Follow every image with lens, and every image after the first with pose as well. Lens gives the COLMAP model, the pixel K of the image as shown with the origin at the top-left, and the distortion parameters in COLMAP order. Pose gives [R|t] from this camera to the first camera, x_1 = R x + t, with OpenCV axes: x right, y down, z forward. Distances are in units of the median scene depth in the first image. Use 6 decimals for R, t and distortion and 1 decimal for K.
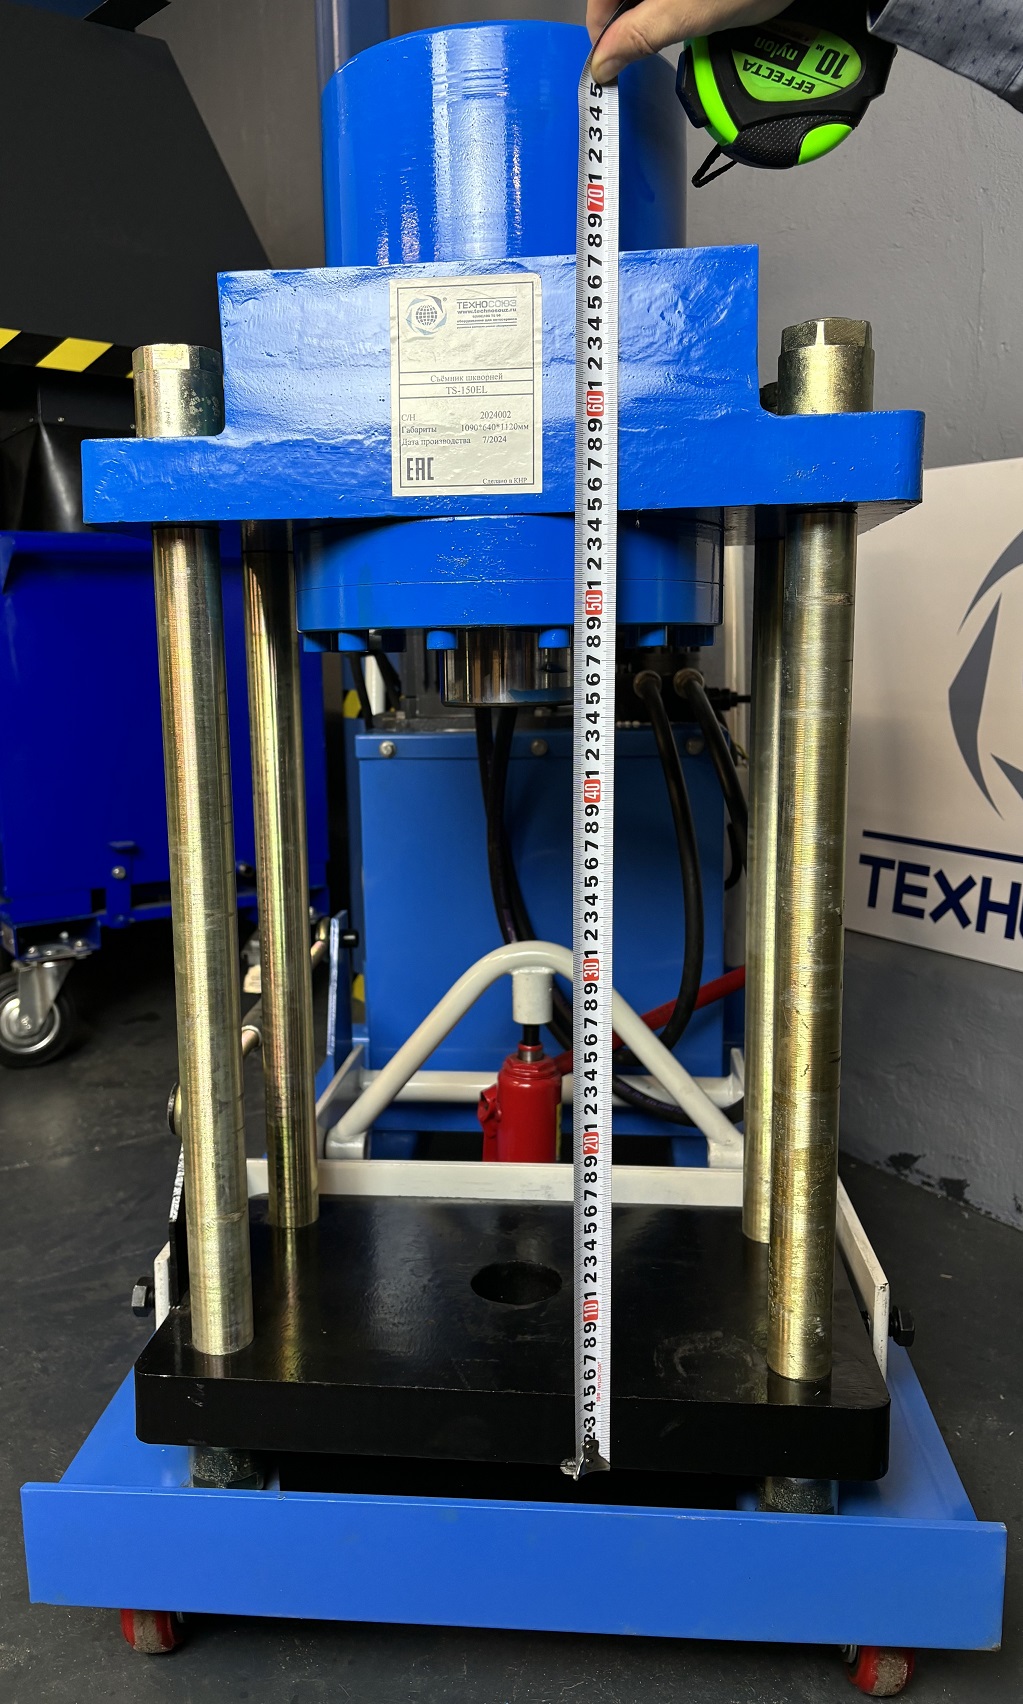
lens RADIAL K [[1290.5, 0, 491.3], [0, 1290.5, 849.6], [0, 0, 1]] dist [0.011597, -0.001183]
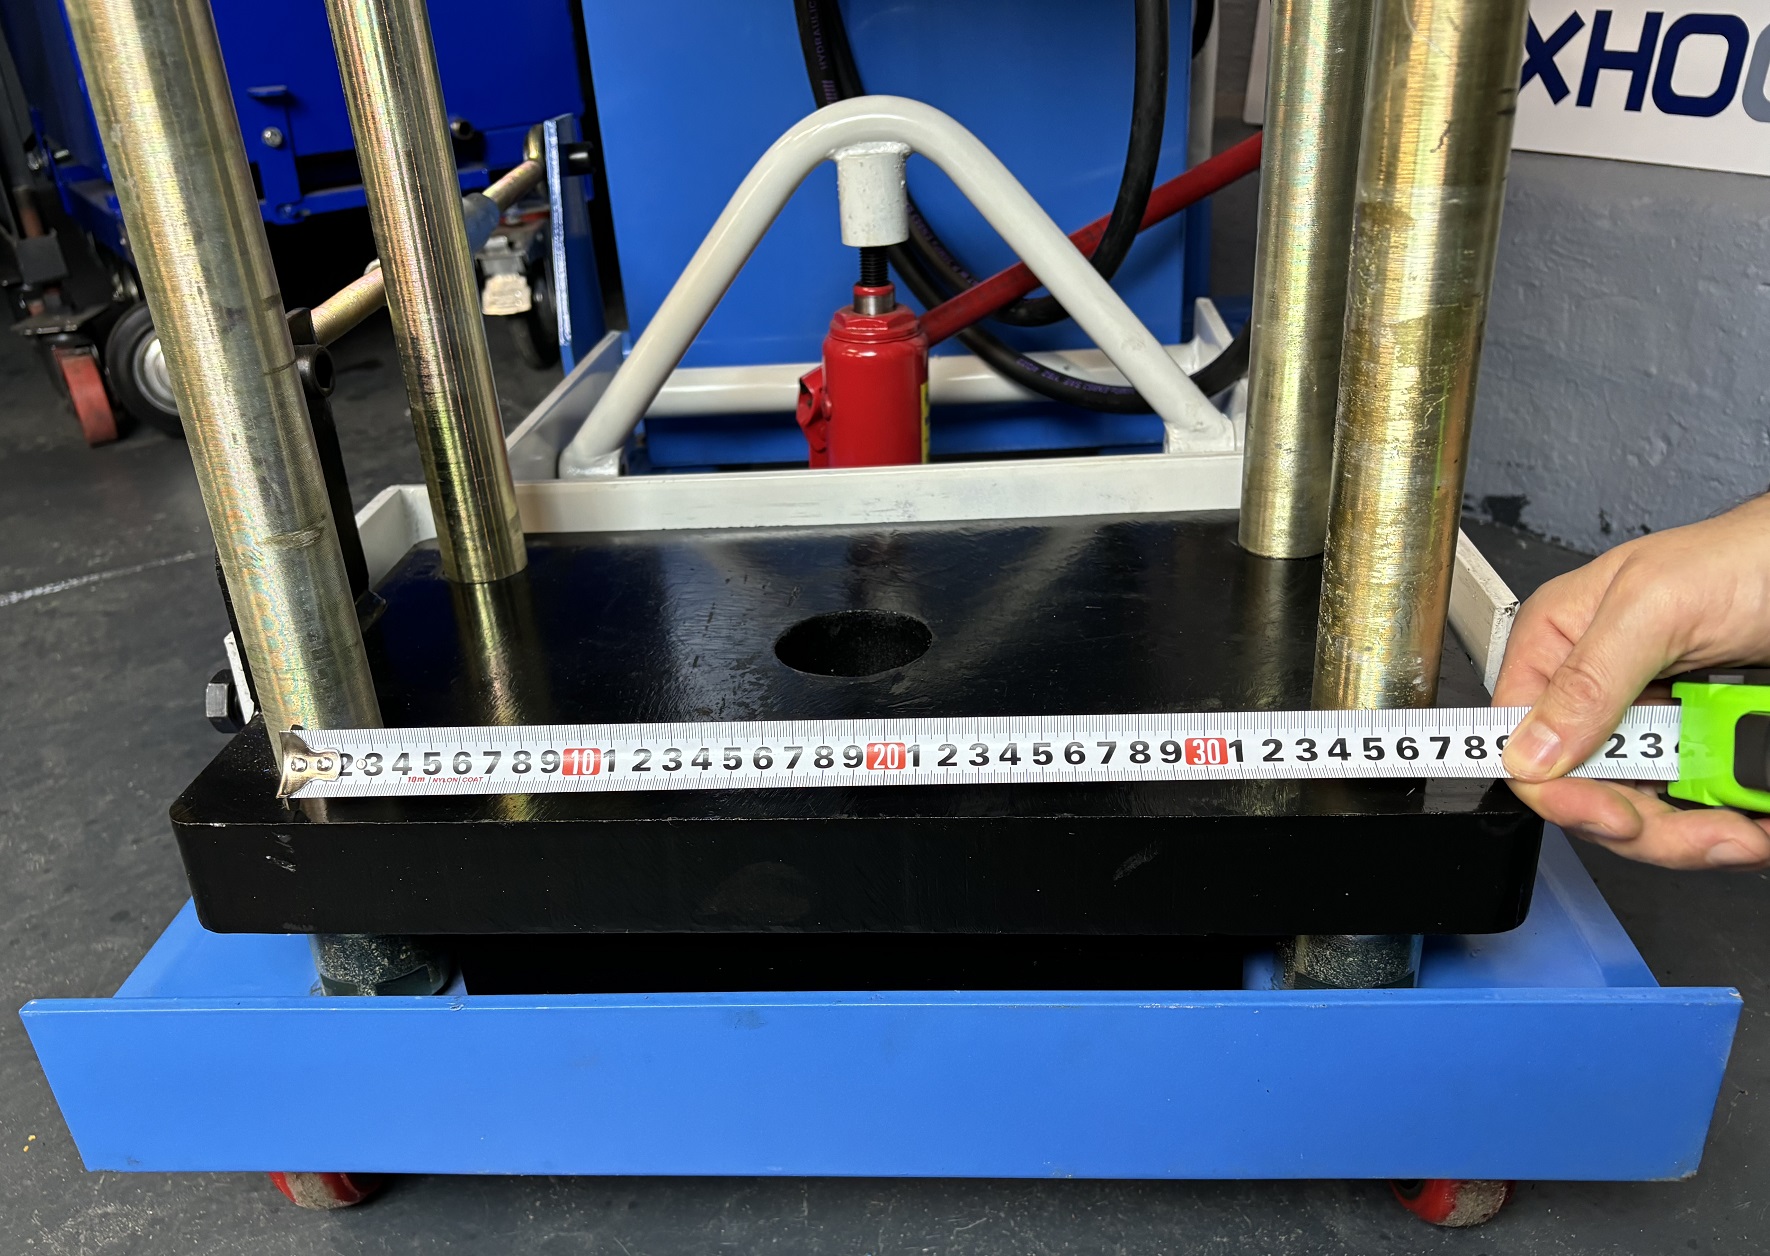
lens RADIAL K [[1463.3, 0, 883.7], [0, 1463.3, 729.8], [0, 0, 1]] dist [0.001458, -0.014146]
pose [[0.998668, -0.051464, 0.003648, 0.021799], [0.047305, 0.941597, 0.333403, 0.118492], [-0.020593, -0.332787, 0.942777, 0.284364]]
